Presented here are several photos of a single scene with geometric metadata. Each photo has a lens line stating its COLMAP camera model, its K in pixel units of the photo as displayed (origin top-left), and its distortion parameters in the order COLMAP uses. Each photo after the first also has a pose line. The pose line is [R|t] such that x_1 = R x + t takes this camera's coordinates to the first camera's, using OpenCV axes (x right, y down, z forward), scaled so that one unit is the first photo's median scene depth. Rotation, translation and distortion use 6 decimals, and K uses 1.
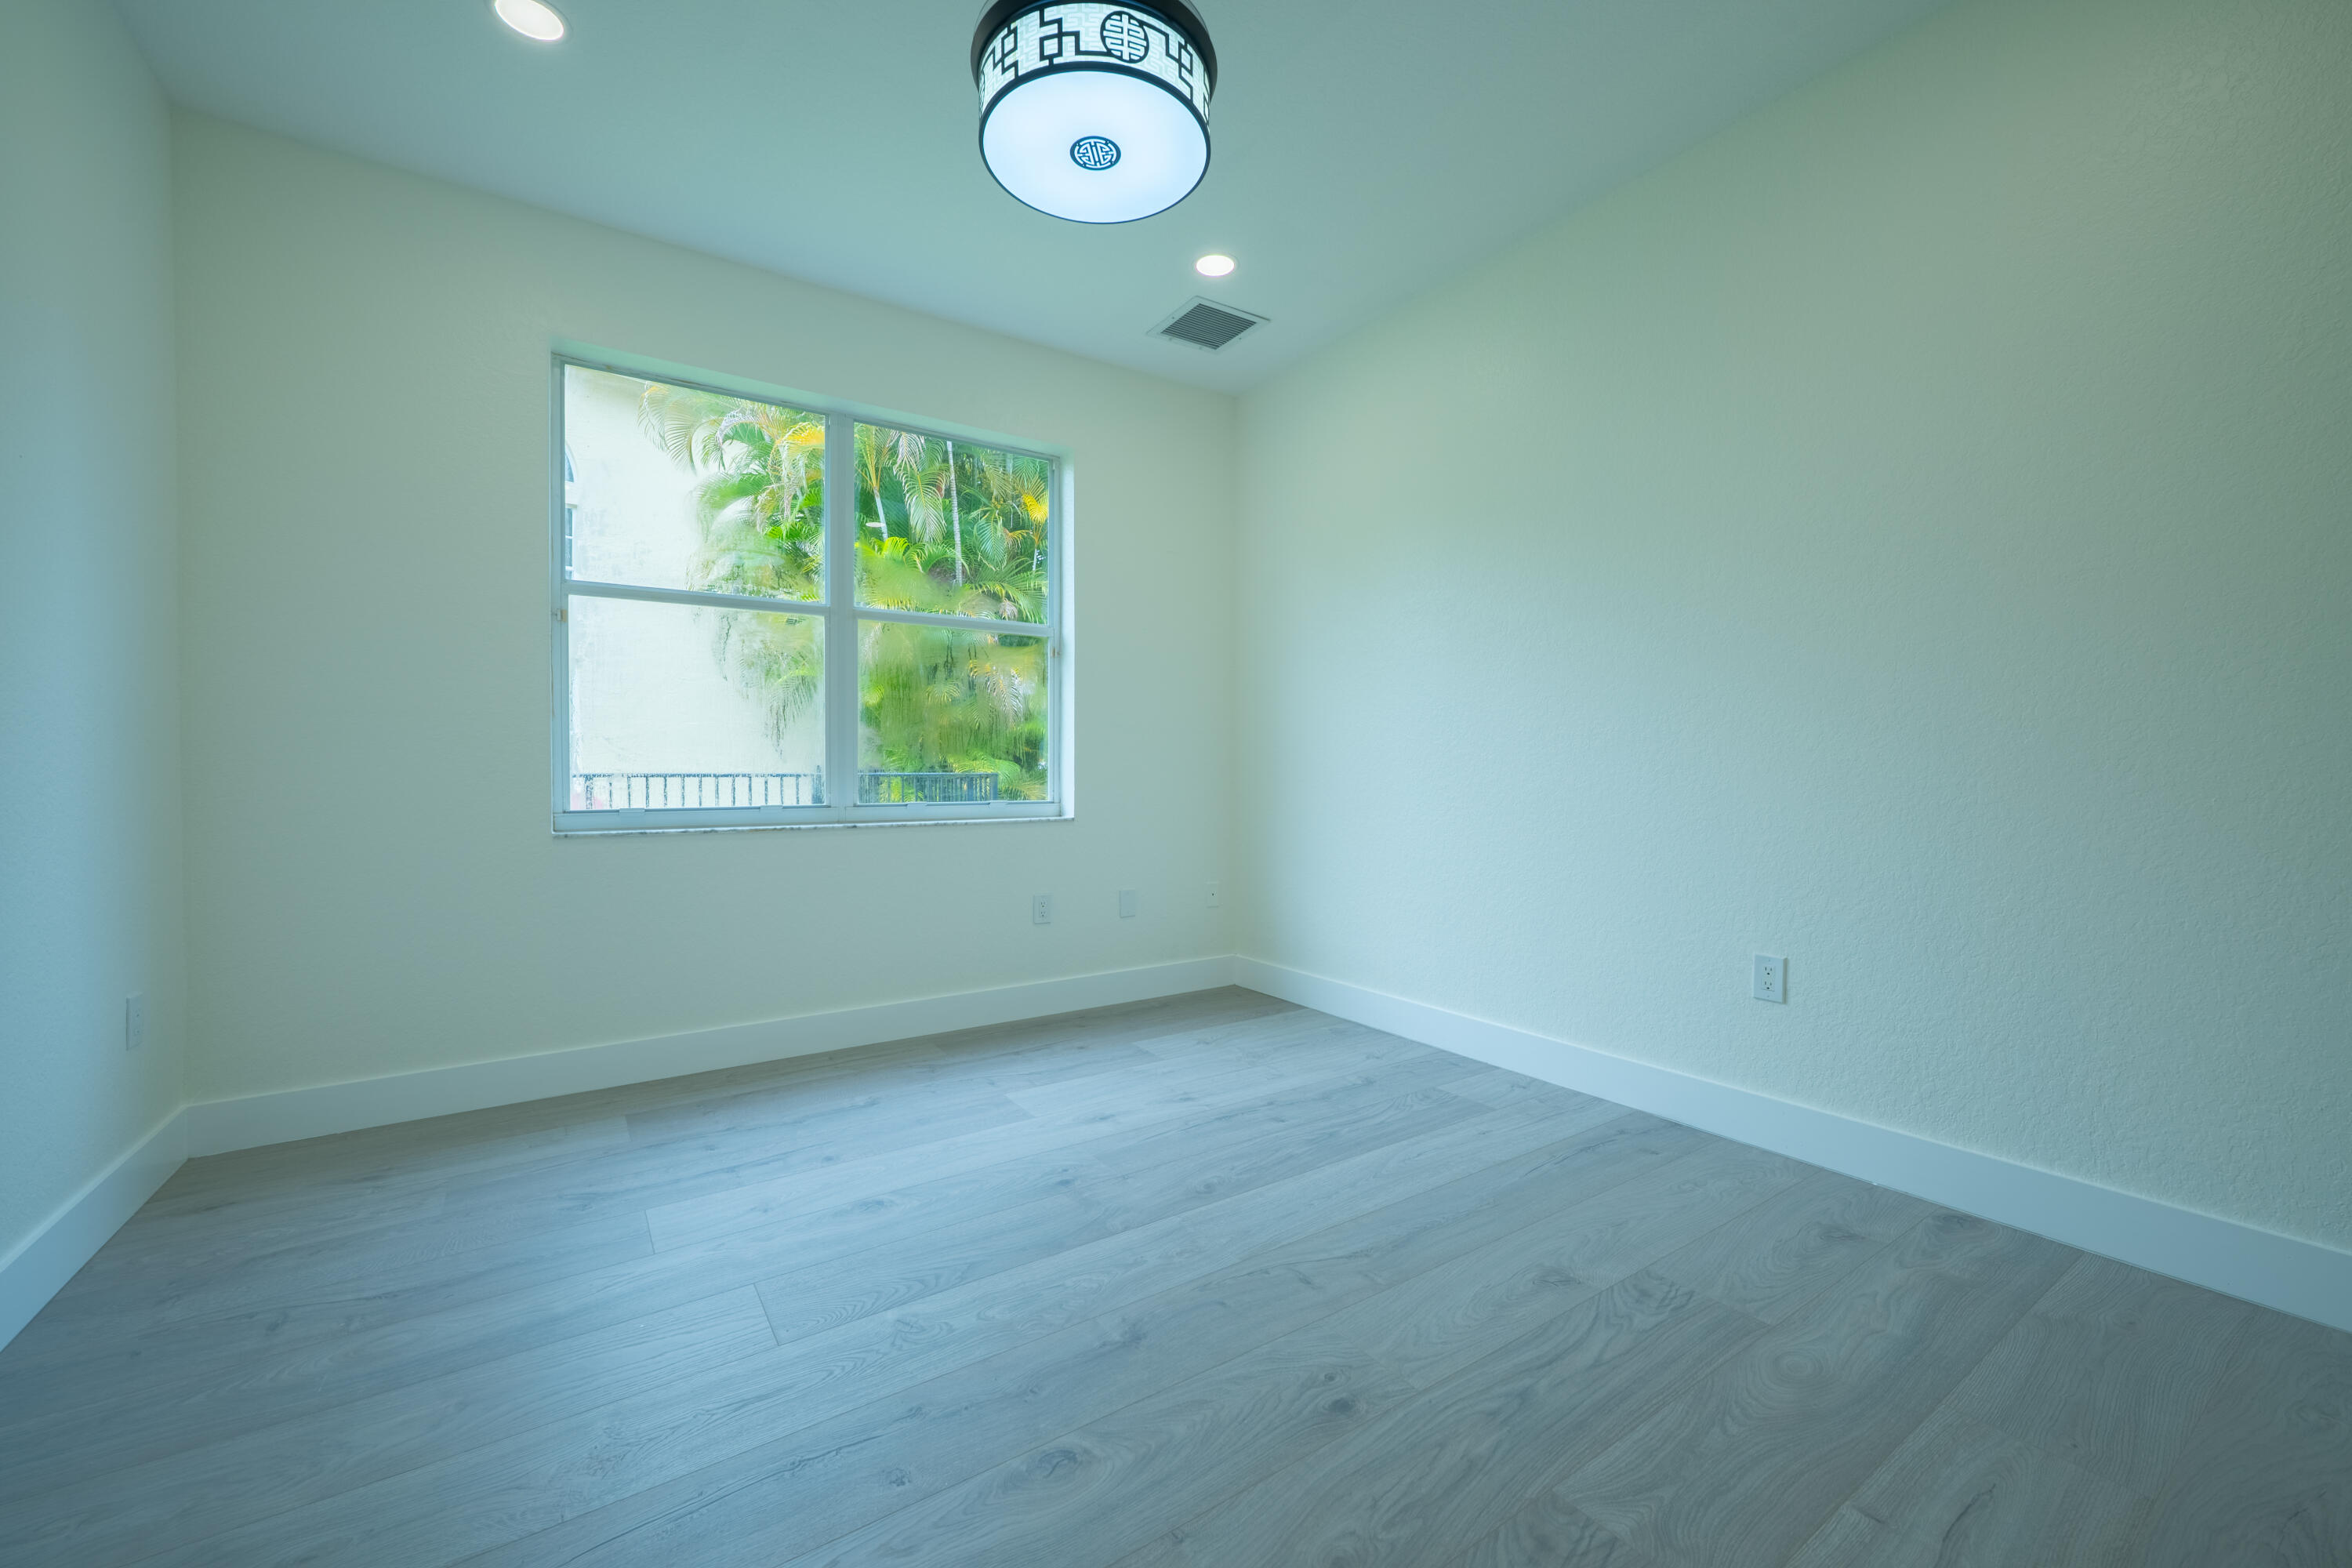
lens RADIAL K [[925.9, 0, 1174.2], [0, 925.9, 778.8], [0, 0, 1]] dist [-0.001873, 0.000527]
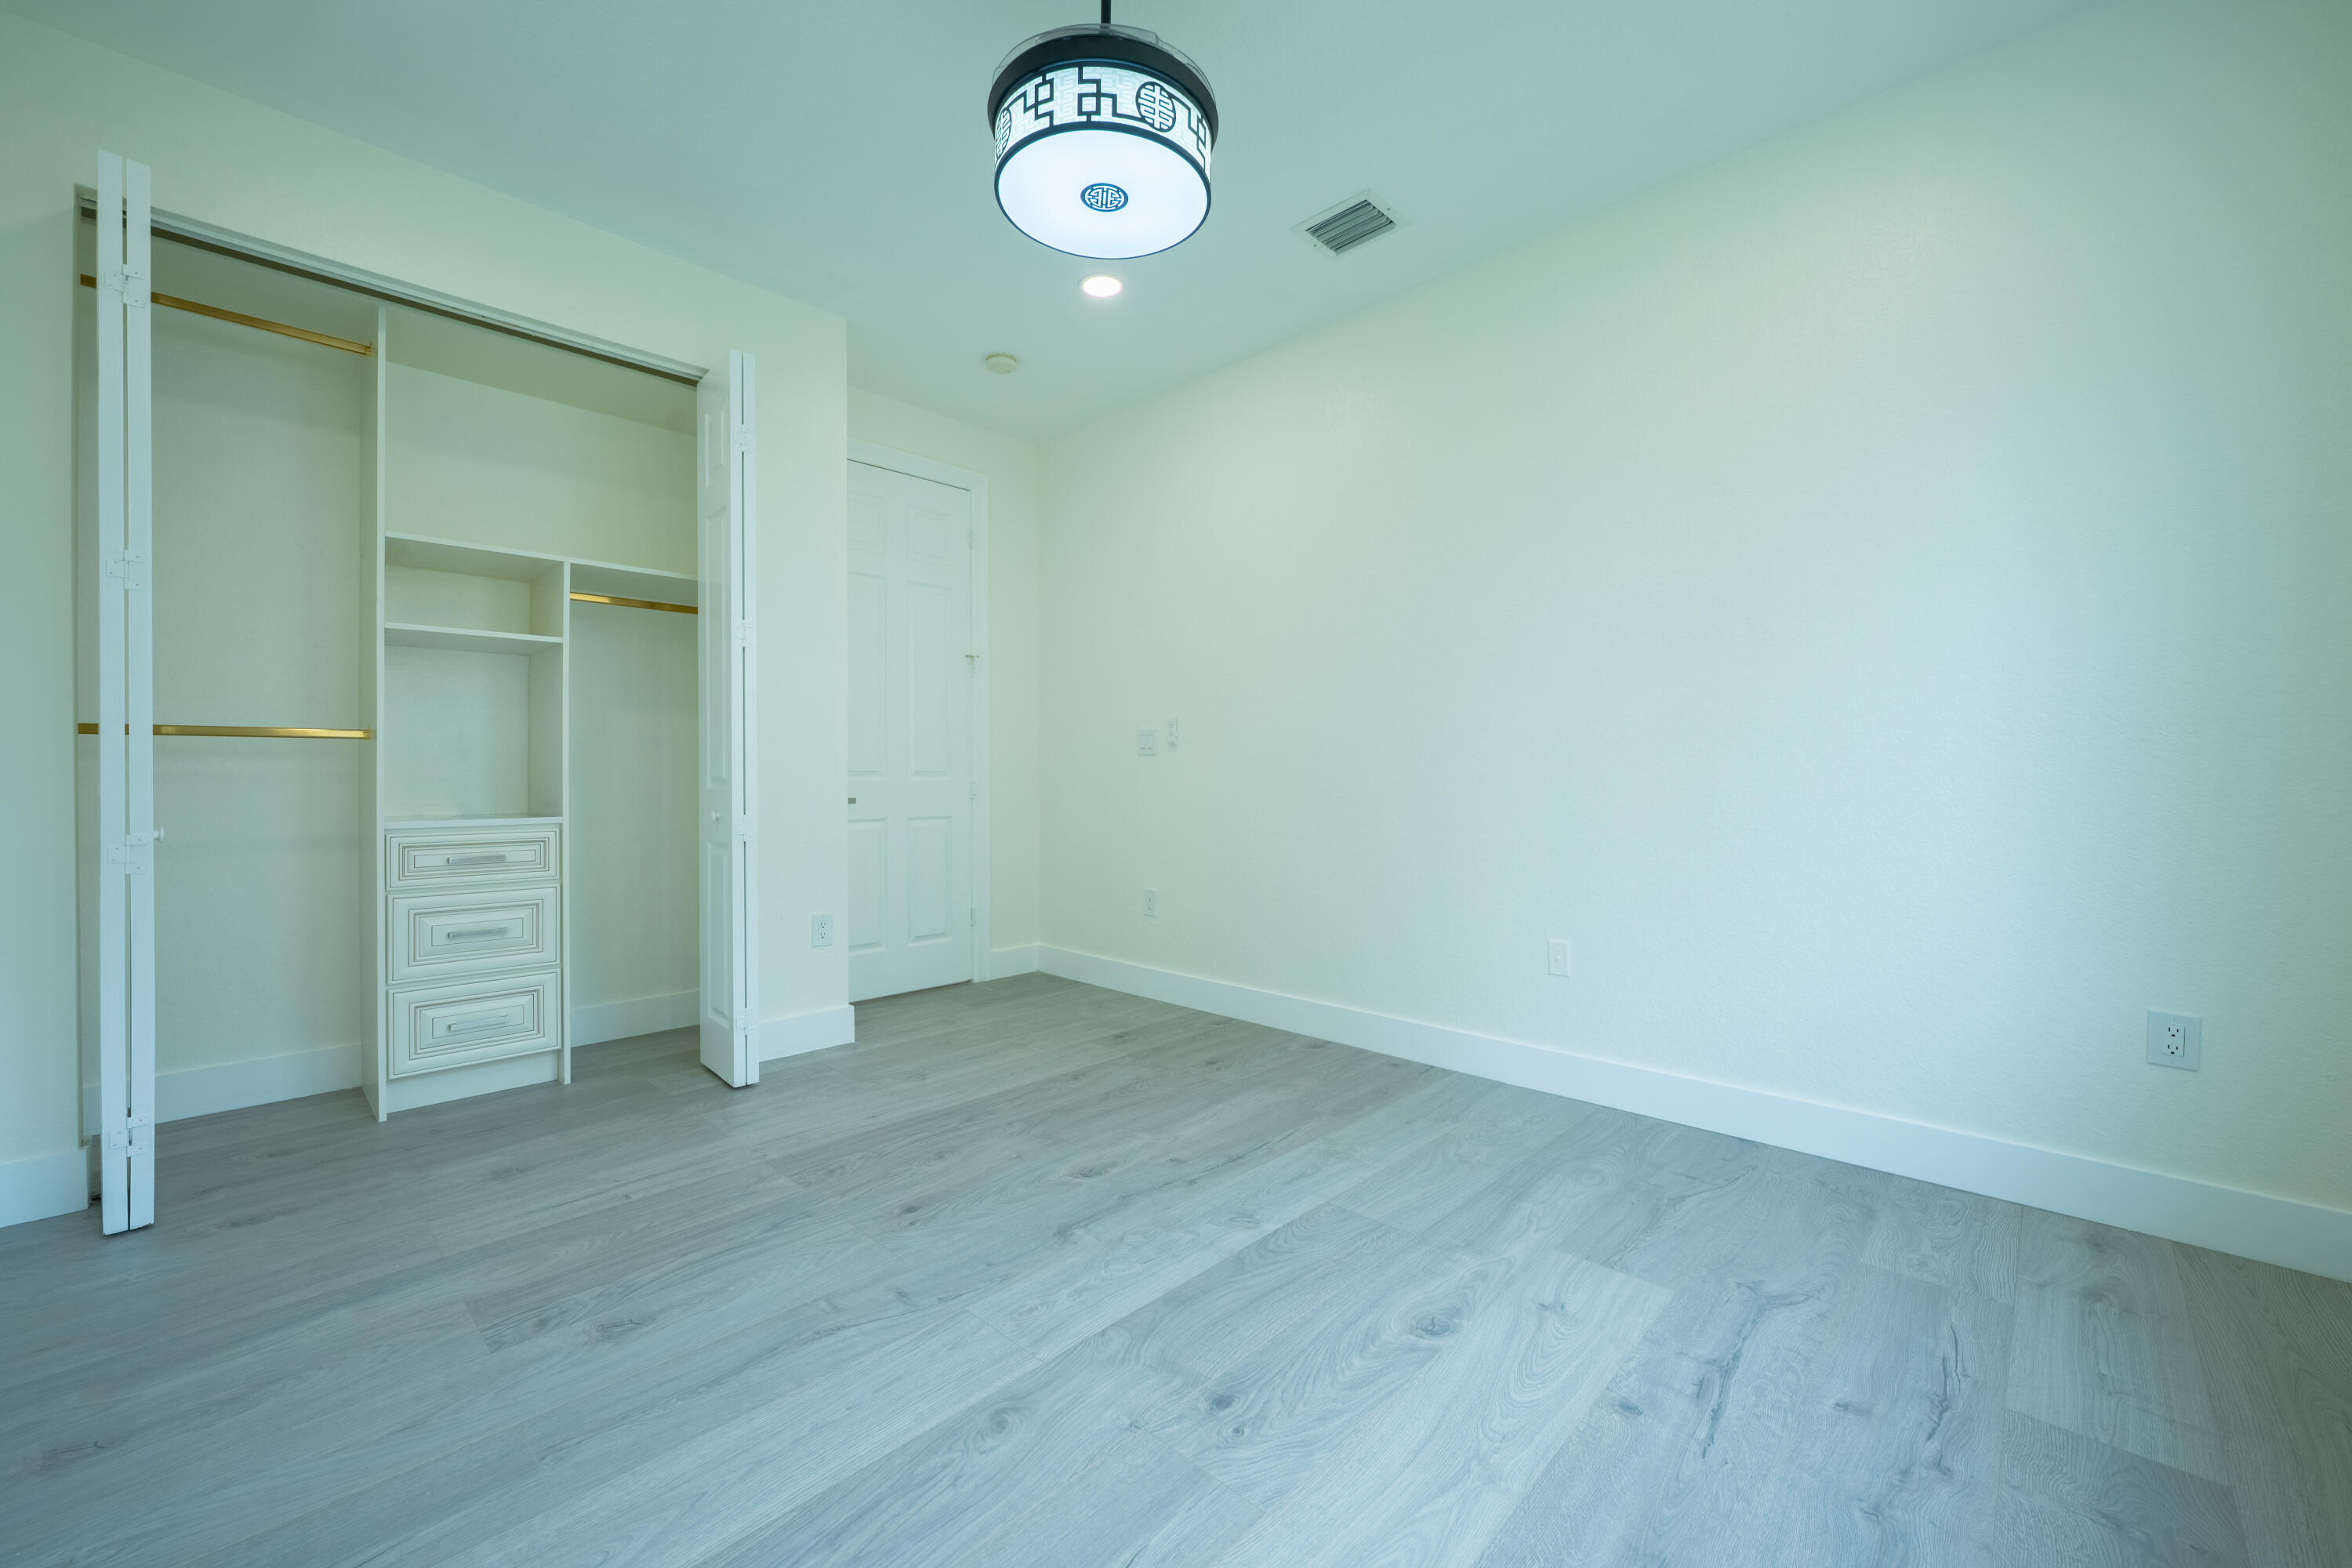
lens RADIAL K [[925.9, 0, 1174.2], [0, 925.9, 778.8], [0, 0, 1]] dist [-0.001873, 0.000527]
pose [[-0.977037, 0.005959, -0.212989, 0.061360], [0.003424, 0.999919, 0.012269, -0.018373], [0.213044, 0.011258, -0.976978, 1.895992]]
